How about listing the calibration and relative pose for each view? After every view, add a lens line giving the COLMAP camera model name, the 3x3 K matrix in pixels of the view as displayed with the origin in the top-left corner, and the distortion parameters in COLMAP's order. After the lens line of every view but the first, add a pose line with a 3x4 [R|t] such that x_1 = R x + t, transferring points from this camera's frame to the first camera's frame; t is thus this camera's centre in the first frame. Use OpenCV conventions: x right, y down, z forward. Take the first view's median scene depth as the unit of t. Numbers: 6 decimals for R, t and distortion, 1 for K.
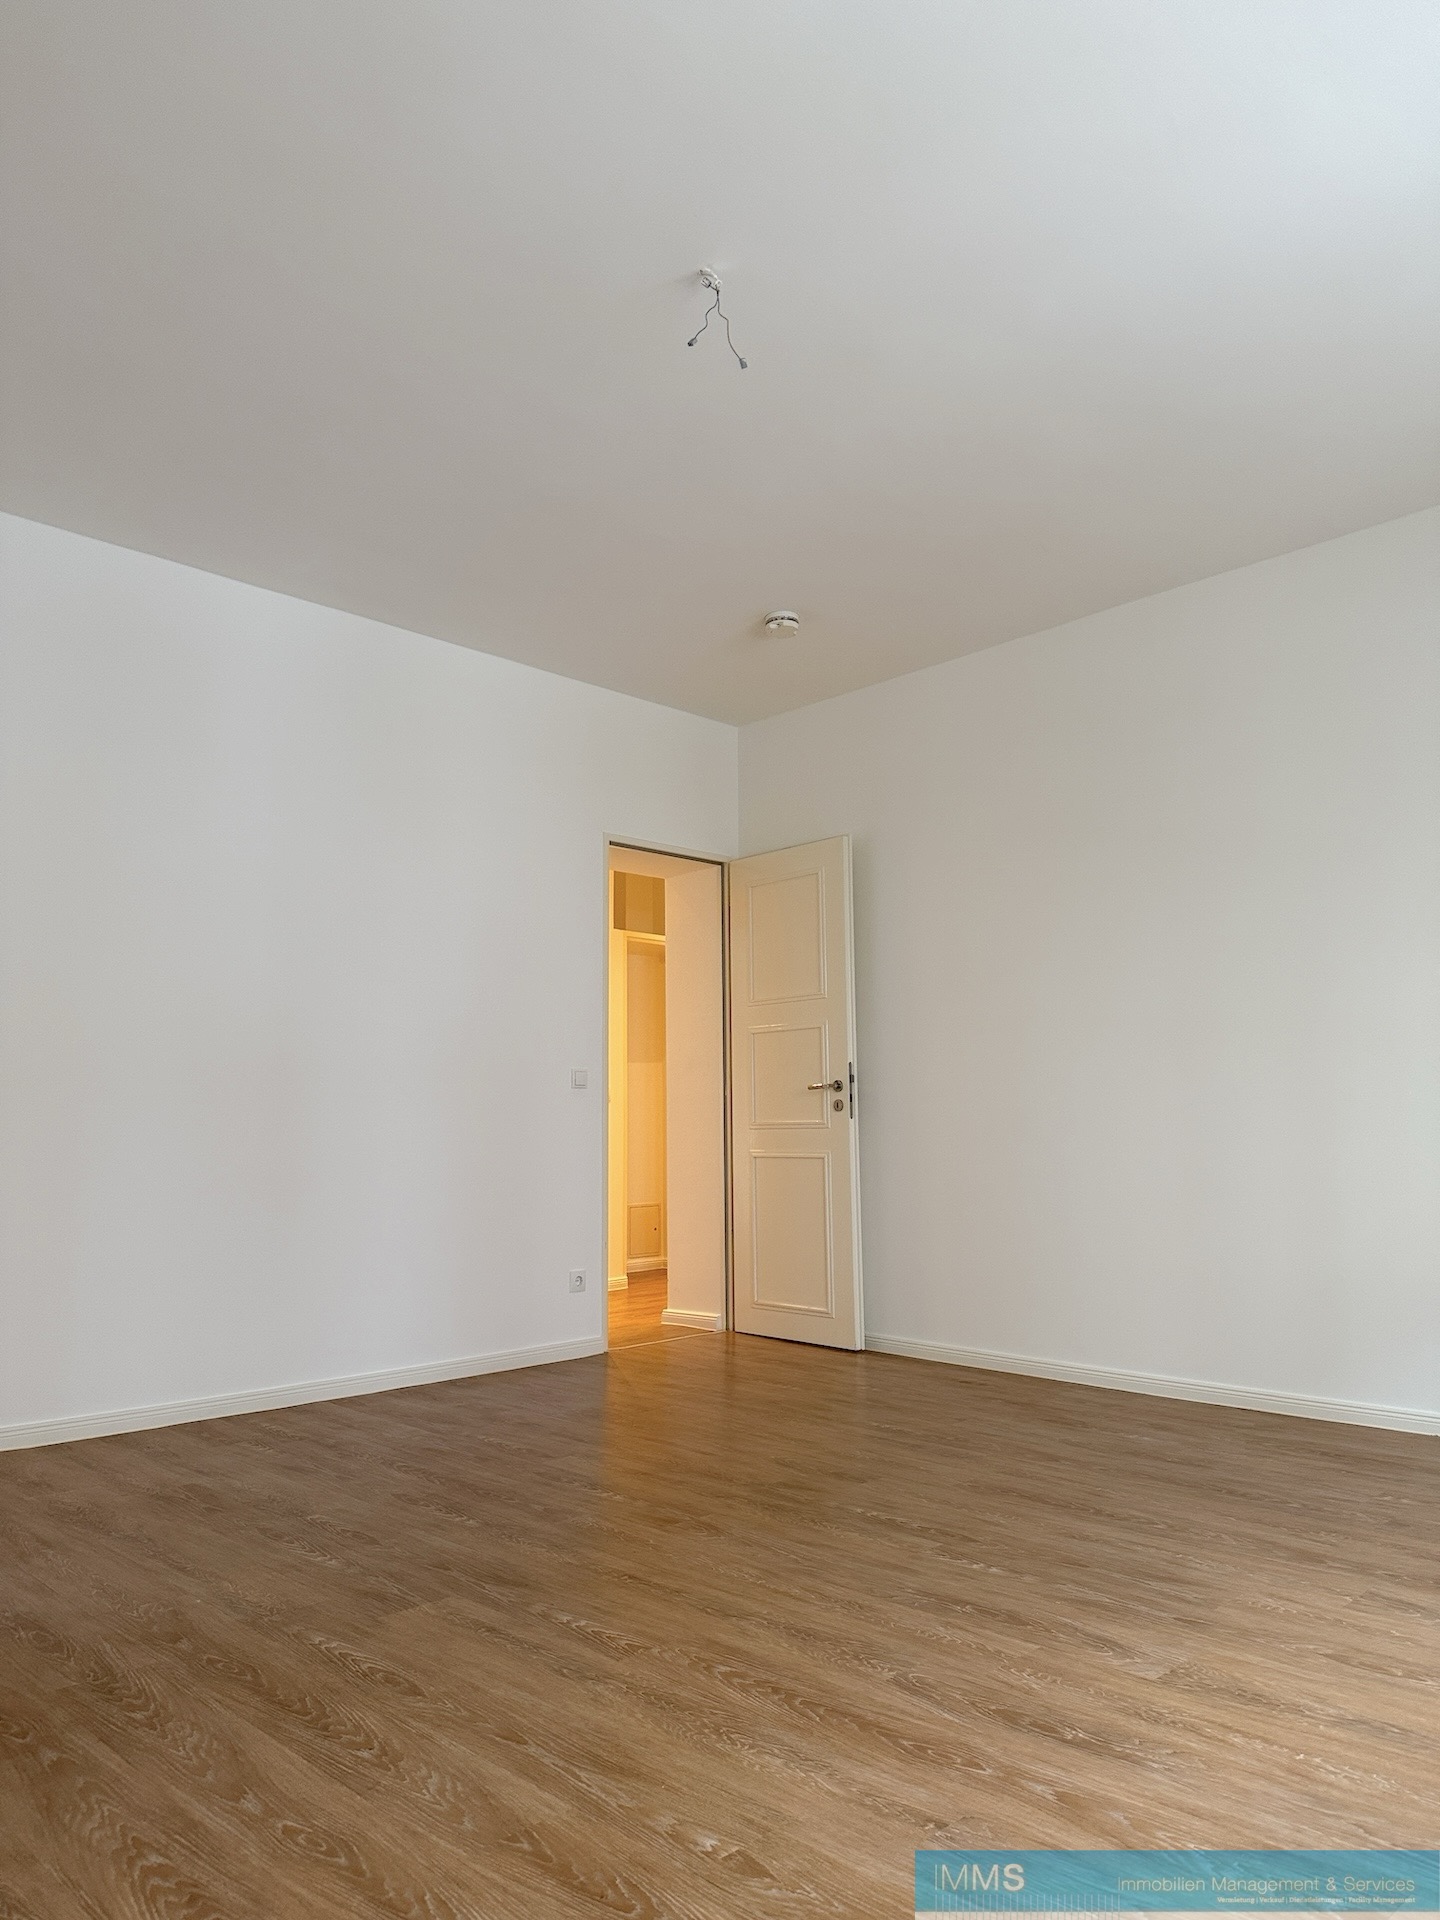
lens RADIAL K [[1362.9, 0, 715.4], [0, 1362.9, 973.4], [0, 0, 1]] dist [0.085295, -0.112536]
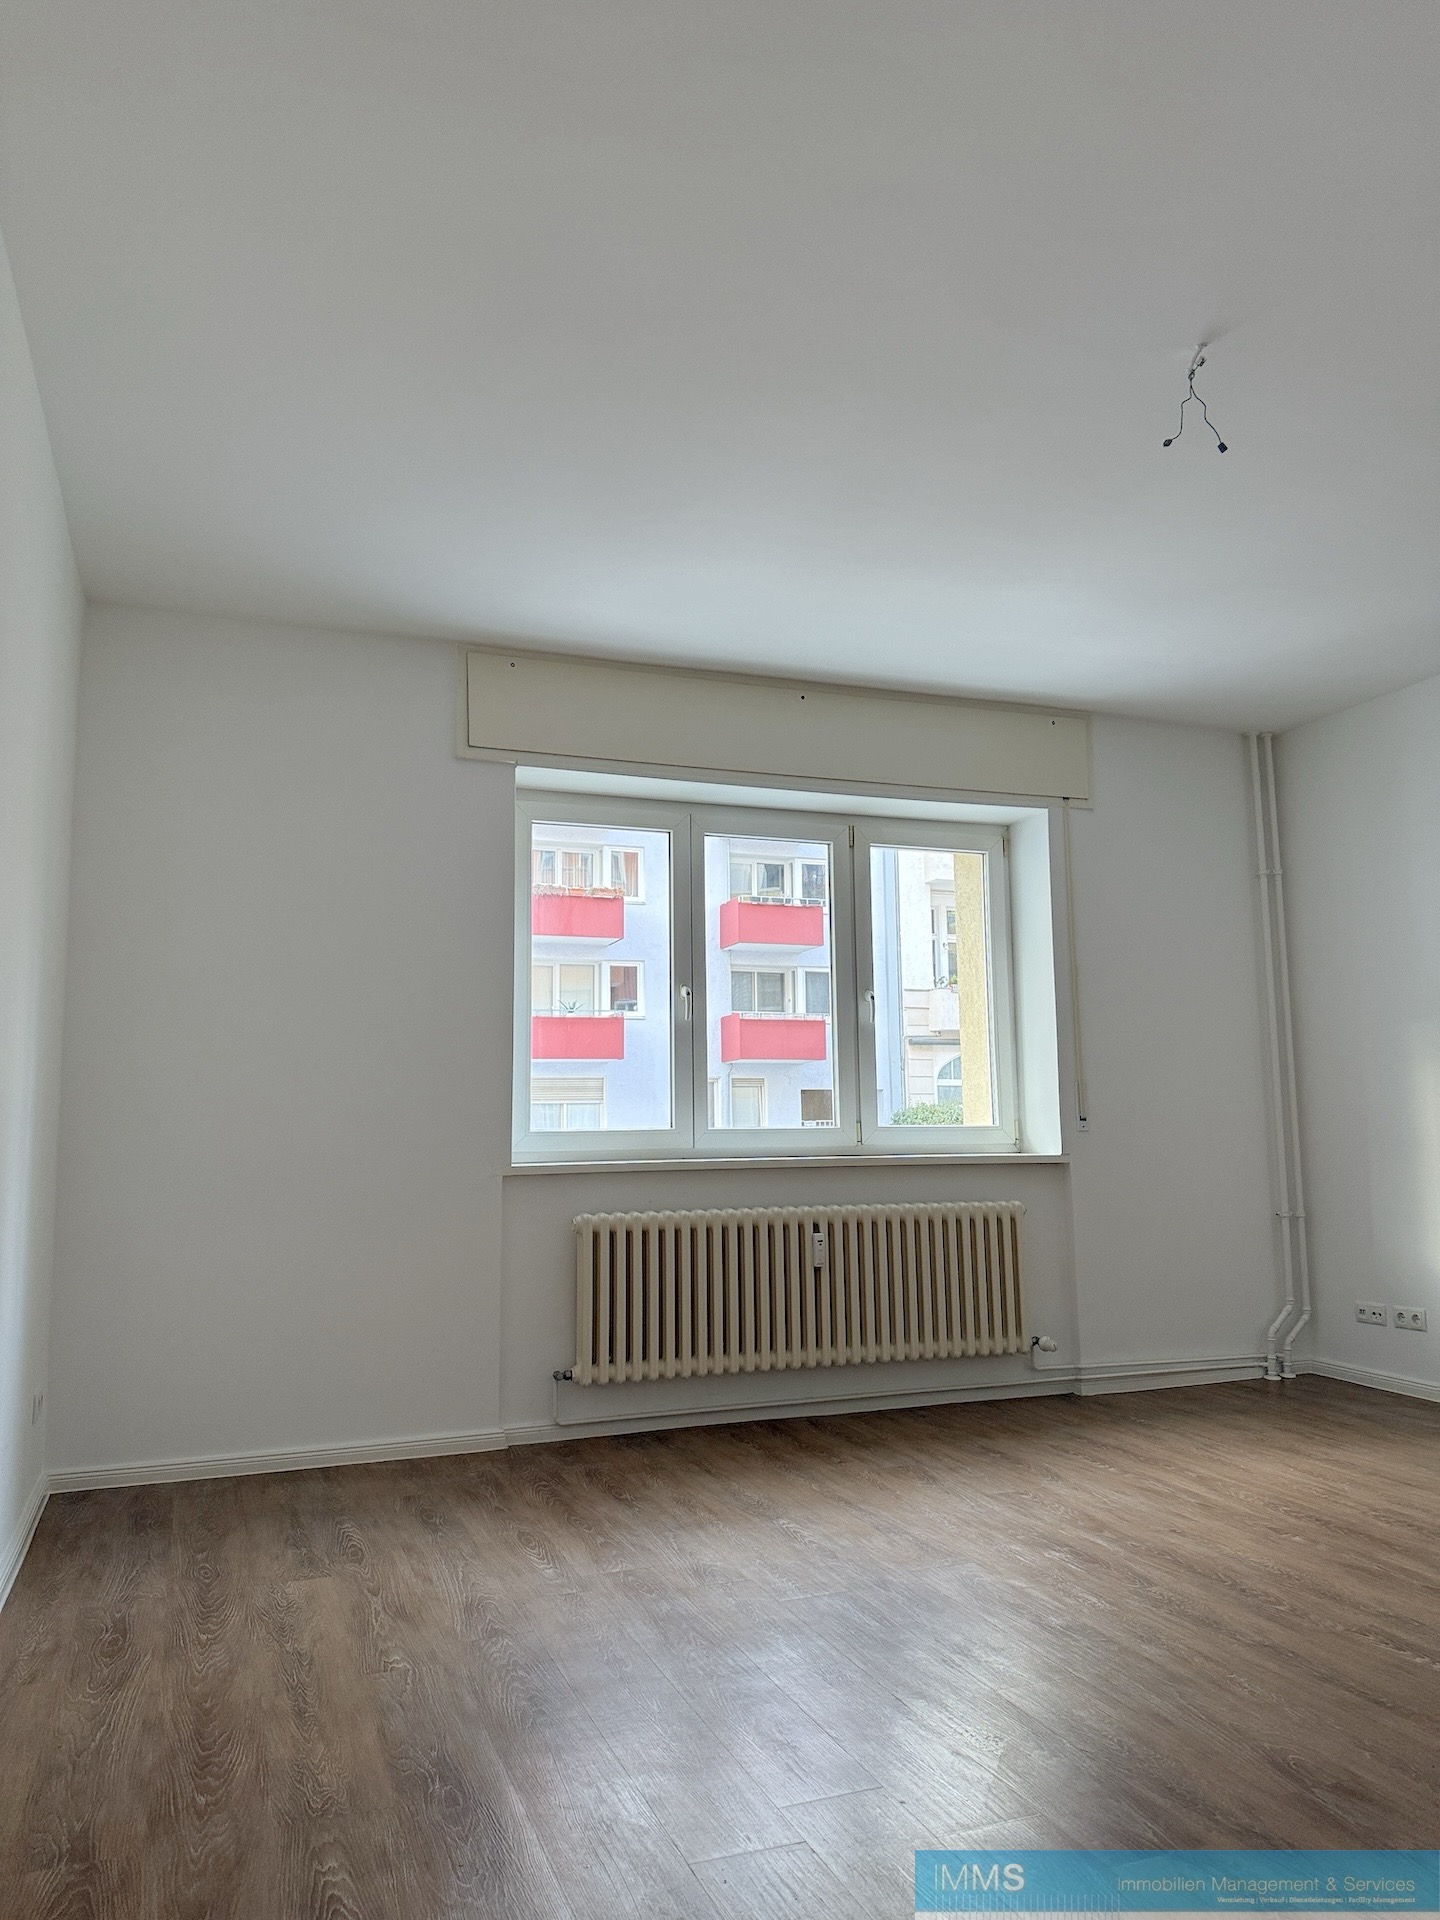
lens RADIAL K [[1362.9, 0, 715.4], [0, 1362.9, 973.4], [0, 0, 1]] dist [0.085295, -0.112536]
pose [[-0.915401, 0.071540, 0.396134, -0.070542], [-0.022798, 0.973288, -0.228453, 0.244777], [-0.401896, -0.218157, -0.889318, 2.685068]]
